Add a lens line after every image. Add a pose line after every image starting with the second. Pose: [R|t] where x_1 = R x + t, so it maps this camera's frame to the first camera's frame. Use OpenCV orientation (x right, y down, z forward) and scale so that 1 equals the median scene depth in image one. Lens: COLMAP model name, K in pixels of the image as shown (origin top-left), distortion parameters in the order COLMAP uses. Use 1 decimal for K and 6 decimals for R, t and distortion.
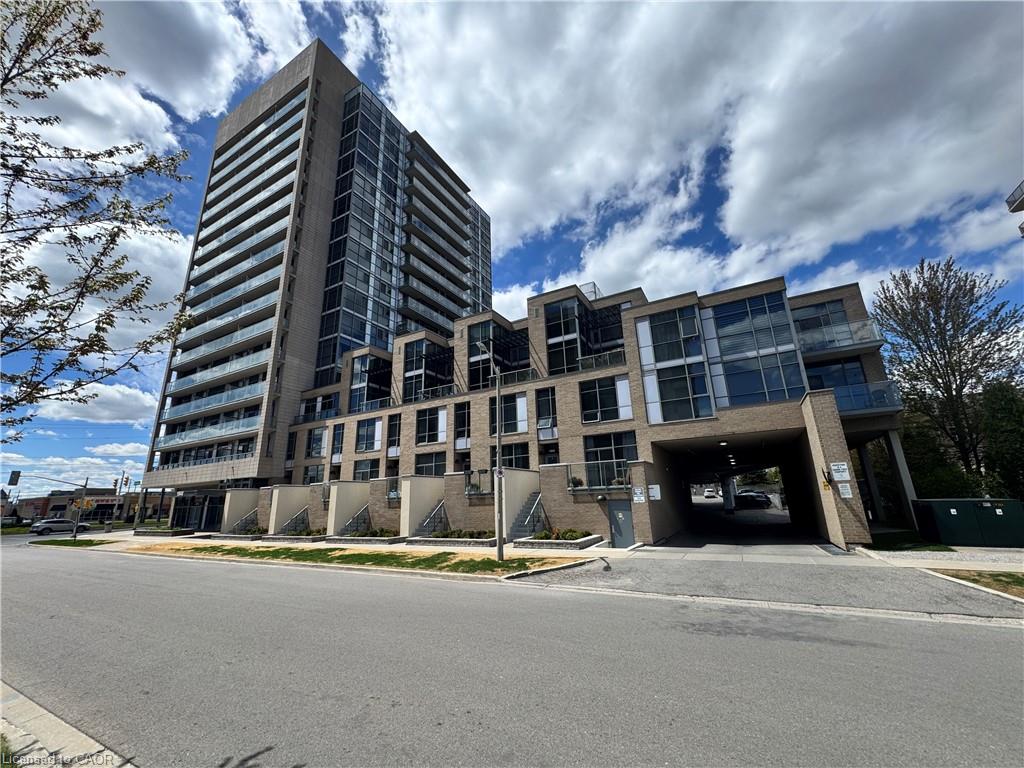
lens RADIAL K [[409.5, 0, 510.2], [0, 409.5, 355.5], [0, 0, 1]] dist [0.000059, 0.000087]
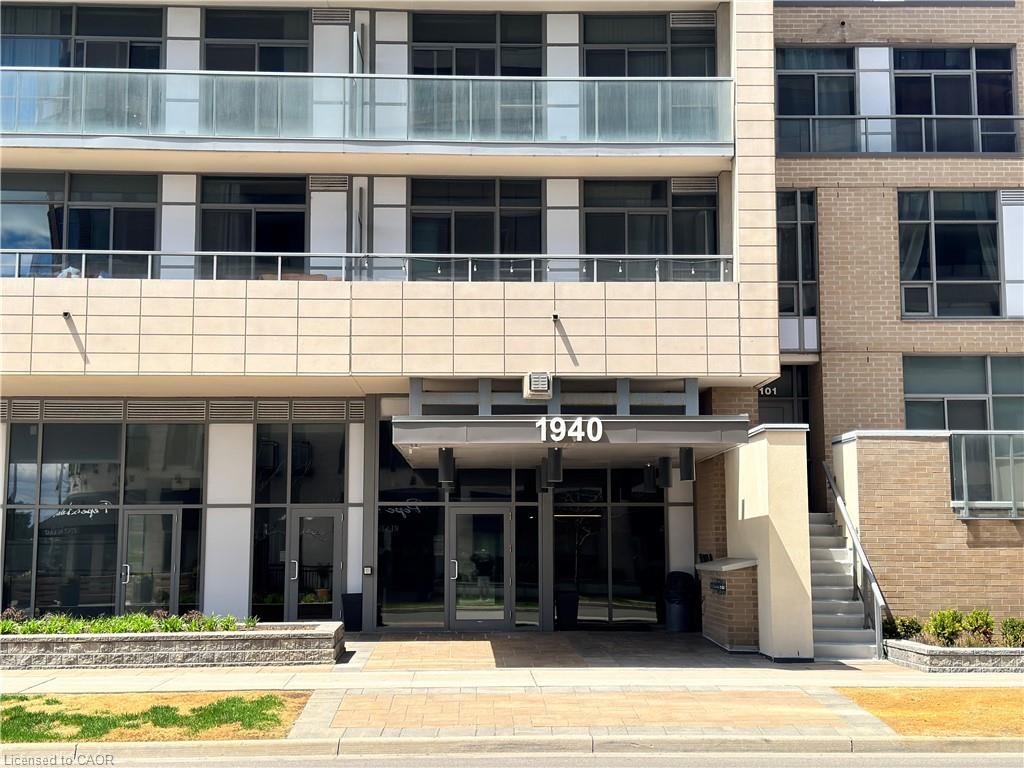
lens RADIAL K [[1211.9, 0, 512.0], [0, 1211.9, 384.0], [0, 0, 1]] dist [0.102924, -0.018879]
pose [[0.847640, 0.095702, 0.521869, -0.795186], [-0.202277, 0.967601, 0.151104, 0.178697], [-0.490500, -0.233644, 0.839536, 0.424774]]
